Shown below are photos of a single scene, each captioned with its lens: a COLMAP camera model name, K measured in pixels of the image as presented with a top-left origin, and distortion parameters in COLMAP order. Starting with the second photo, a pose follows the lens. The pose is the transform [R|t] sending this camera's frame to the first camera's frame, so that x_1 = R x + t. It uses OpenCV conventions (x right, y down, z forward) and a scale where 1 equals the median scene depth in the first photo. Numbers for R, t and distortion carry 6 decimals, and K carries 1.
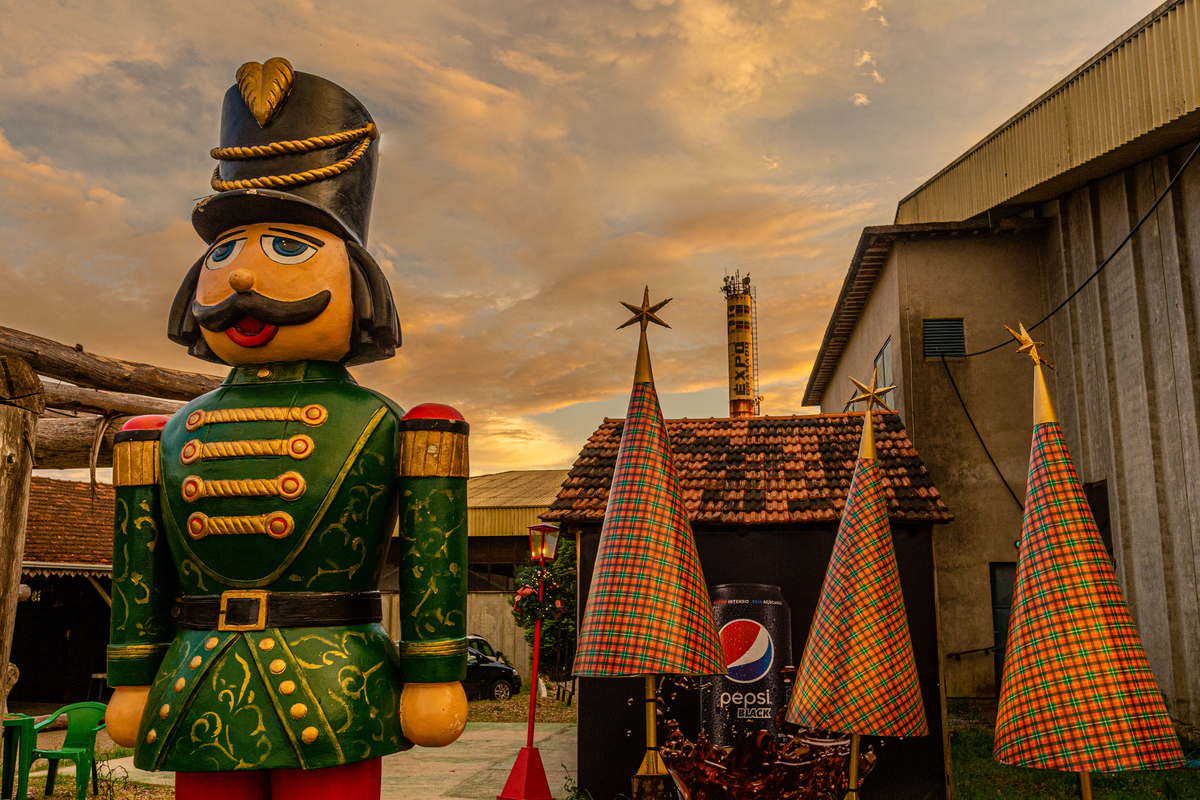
lens RADIAL K [[1085.6, 0, 600.0], [0, 1085.6, 400.0], [0, 0, 1]] dist [-0.000038, -0.009347]
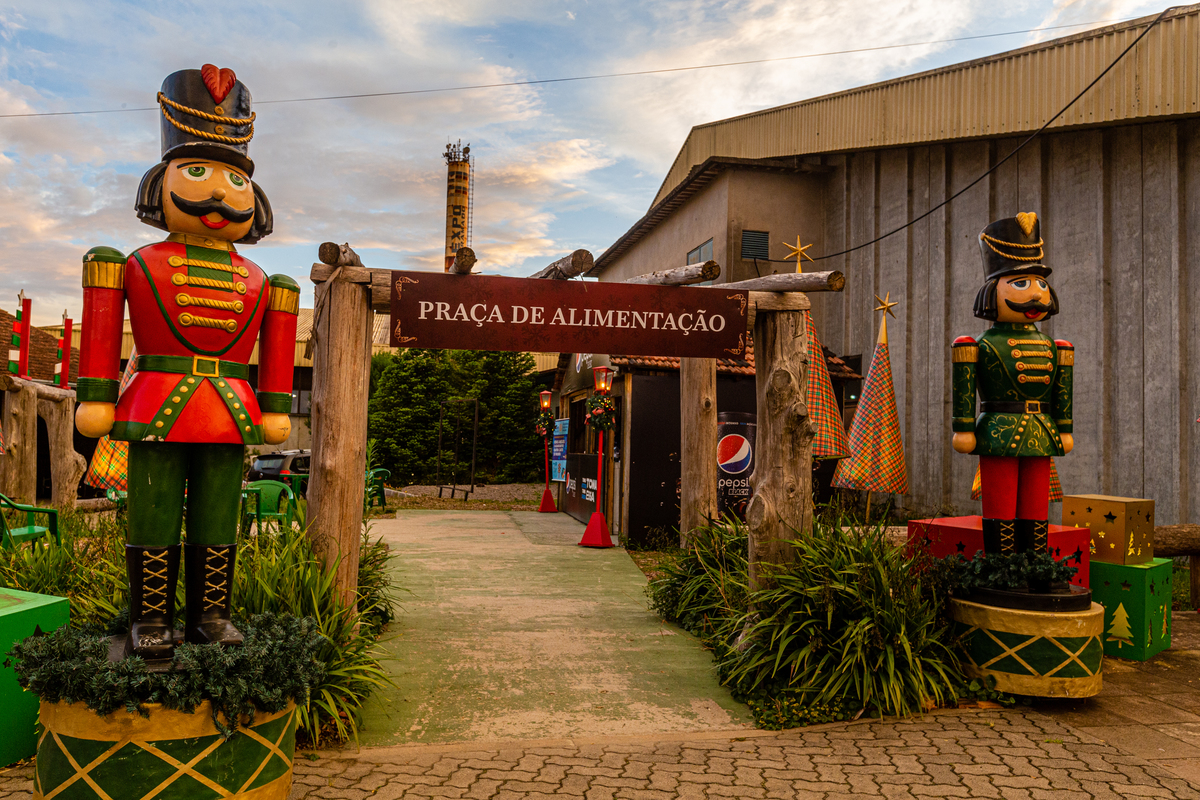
lens RADIAL K [[983.9, 0, 600.0], [0, 983.9, 400.0], [0, 0, 1]] dist [-0.001957, 0.001281]
pose [[0.941793, 0.043339, 0.333388, -0.356222], [-0.092059, 0.986999, 0.131754, -0.011608], [-0.323344, -0.154776, 0.933538, -0.176083]]
